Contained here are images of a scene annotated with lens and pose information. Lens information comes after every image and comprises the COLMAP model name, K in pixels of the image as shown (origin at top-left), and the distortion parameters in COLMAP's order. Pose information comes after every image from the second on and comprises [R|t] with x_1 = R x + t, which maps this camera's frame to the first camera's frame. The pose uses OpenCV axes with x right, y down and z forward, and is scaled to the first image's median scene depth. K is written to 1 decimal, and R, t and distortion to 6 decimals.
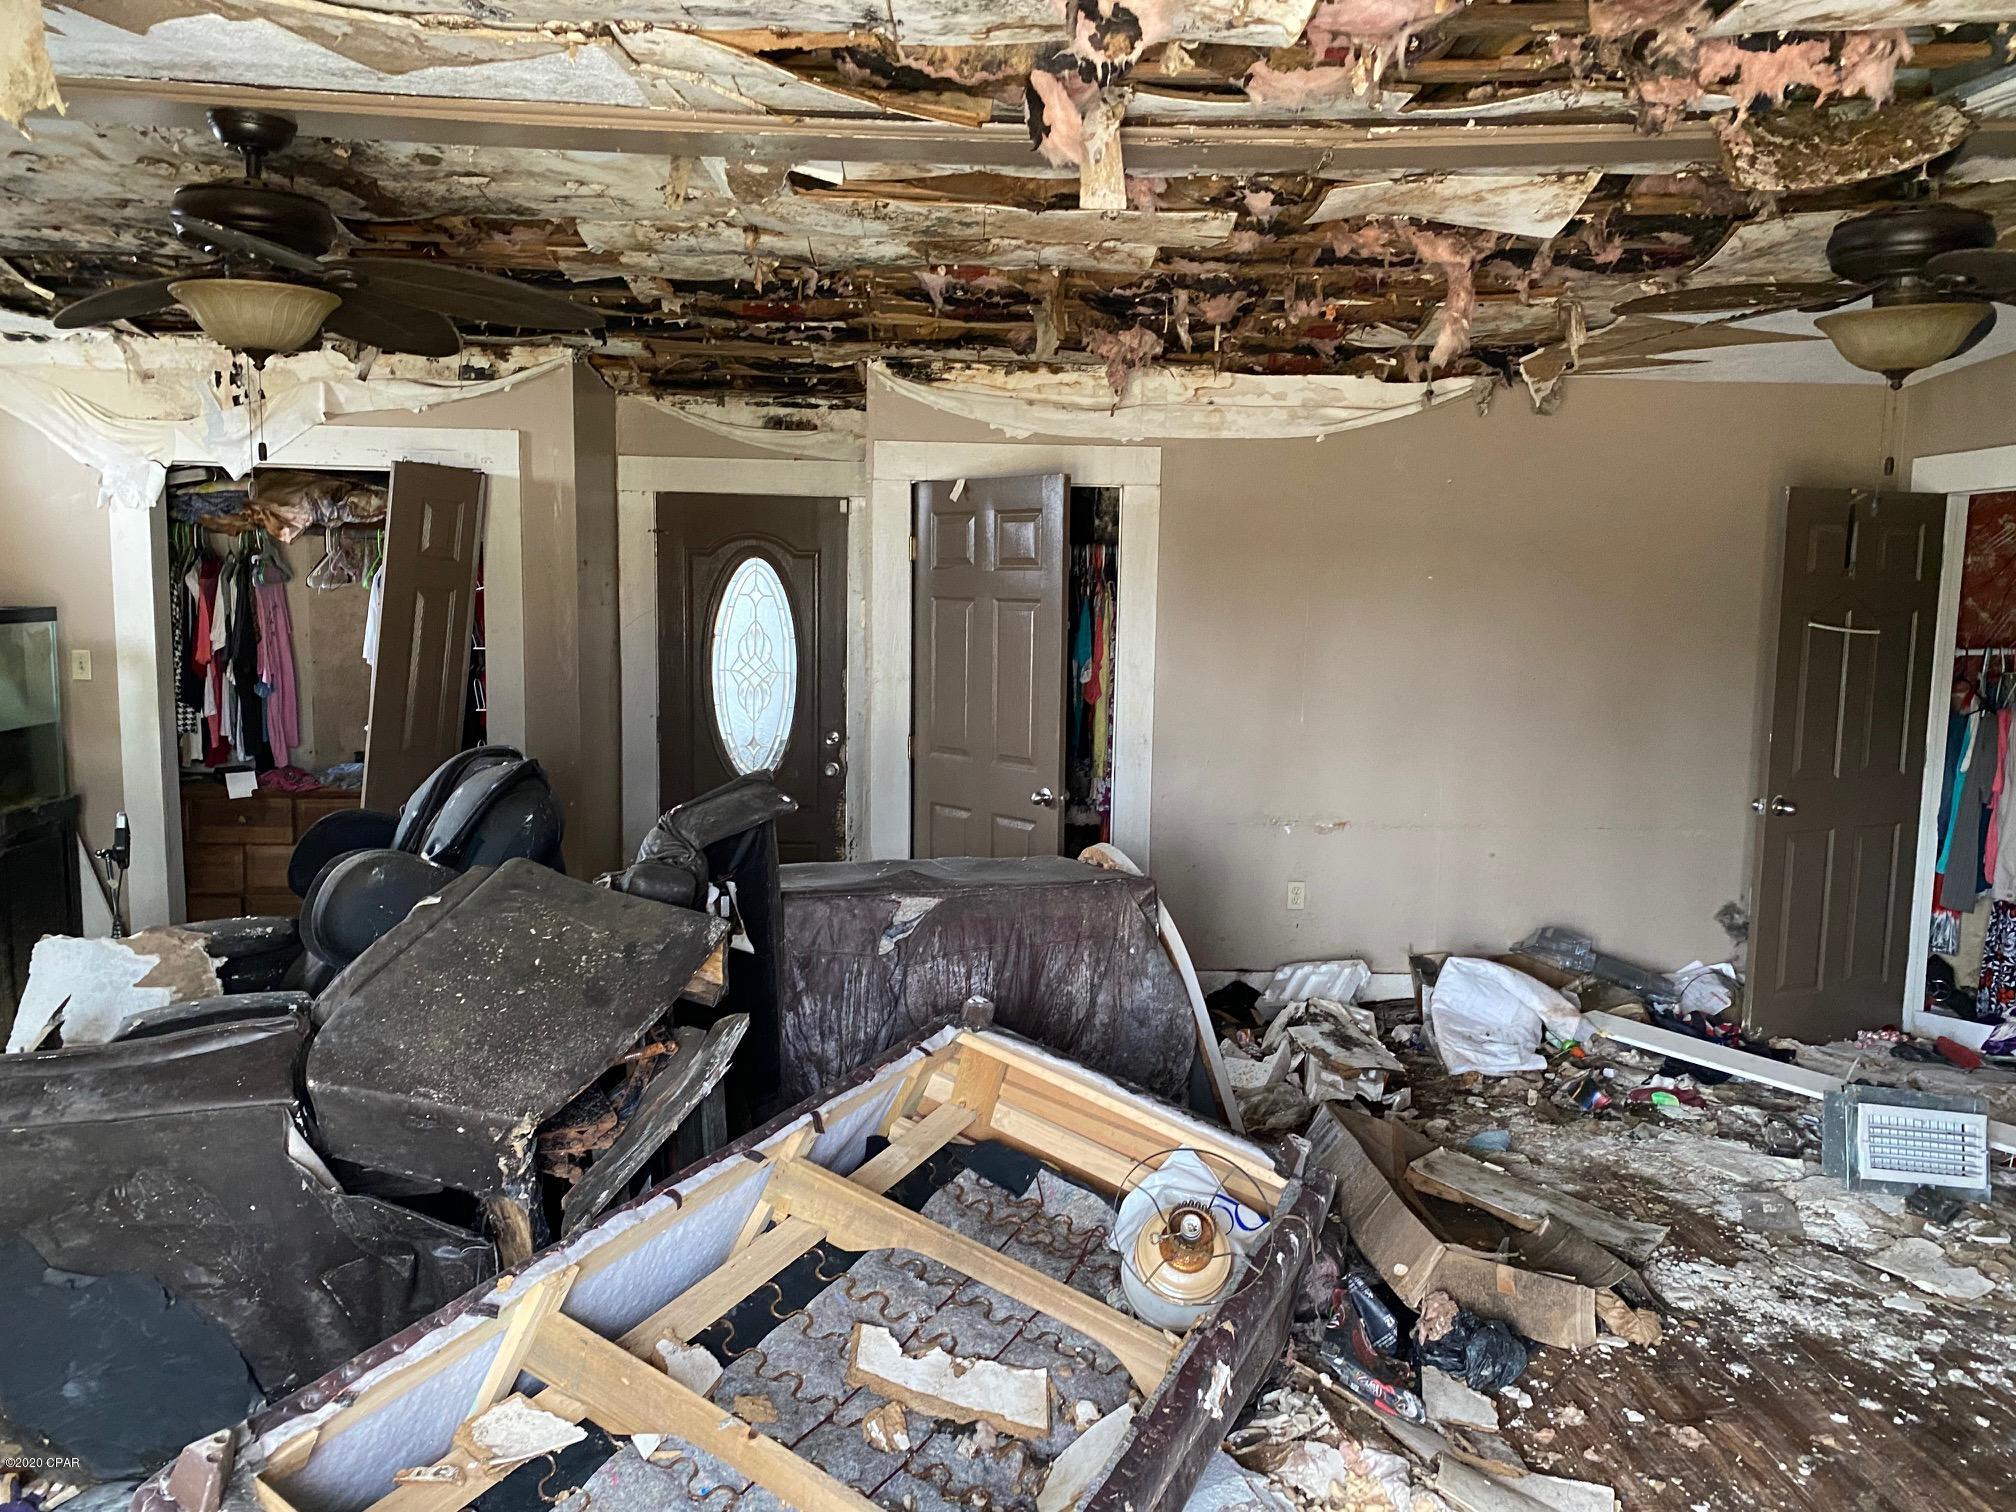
lens RADIAL K [[1554.6, 0, 999.3], [0, 1554.6, 745.1], [0, 0, 1]] dist [0.028705, -0.017804]
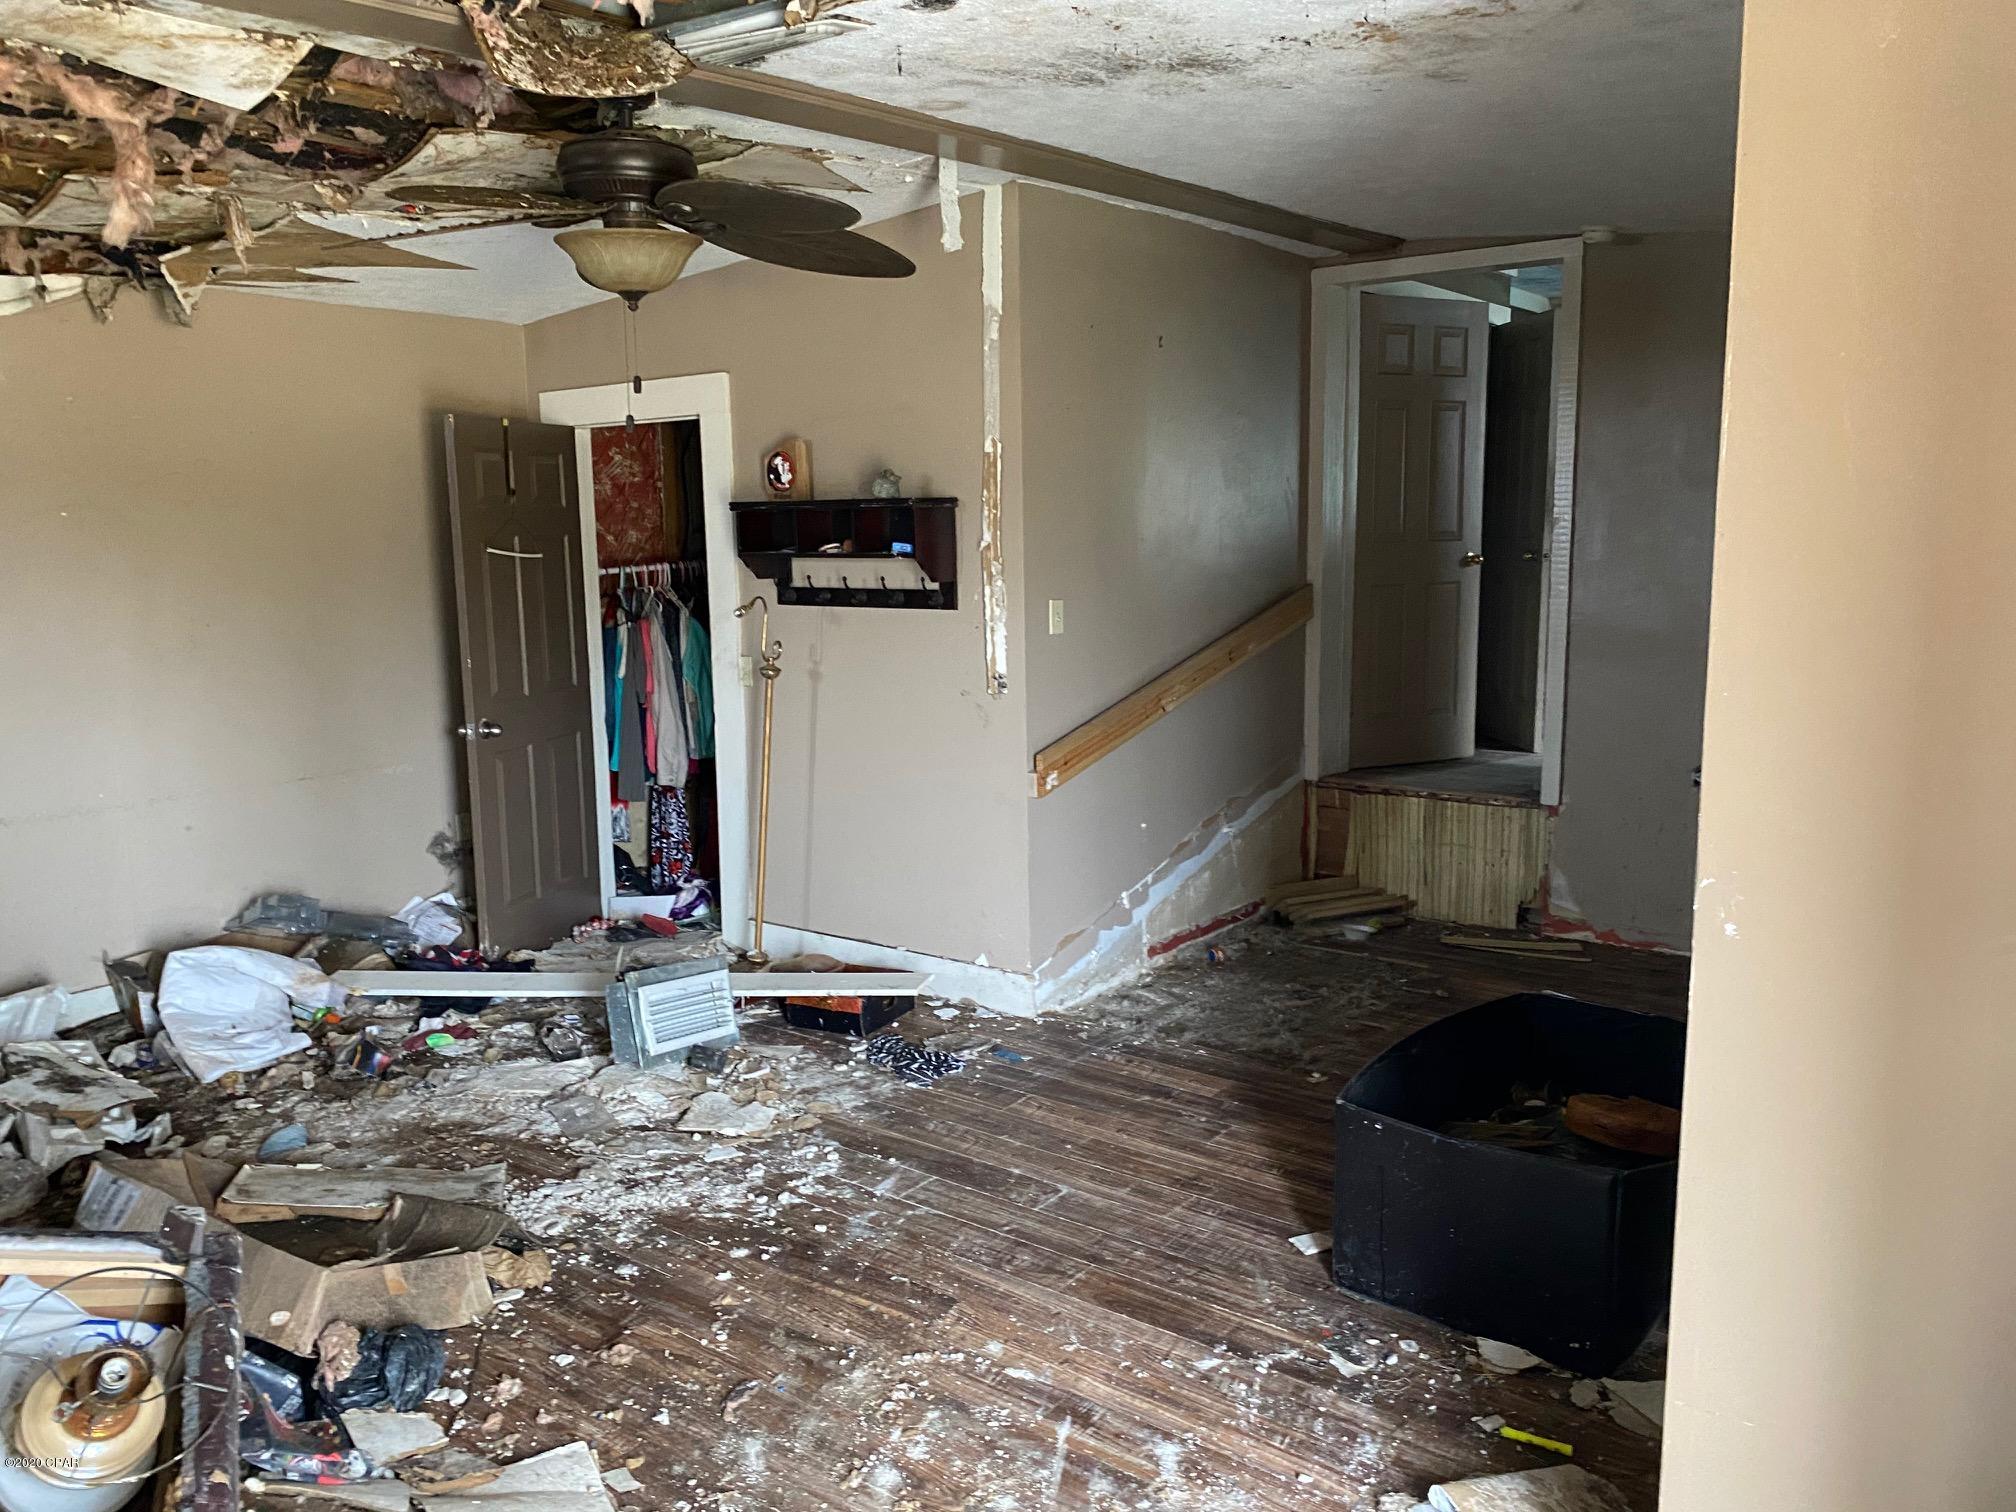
lens RADIAL K [[1554.6, 0, 1032.1], [0, 1554.6, 718.2], [0, 0, 1]] dist [0.028705, -0.017804]
pose [[0.639063, -0.127744, 0.758472, -0.070998], [0.113499, 0.990978, 0.071273, -0.000238], [-0.760734, 0.040537, 0.647796, 0.106332]]
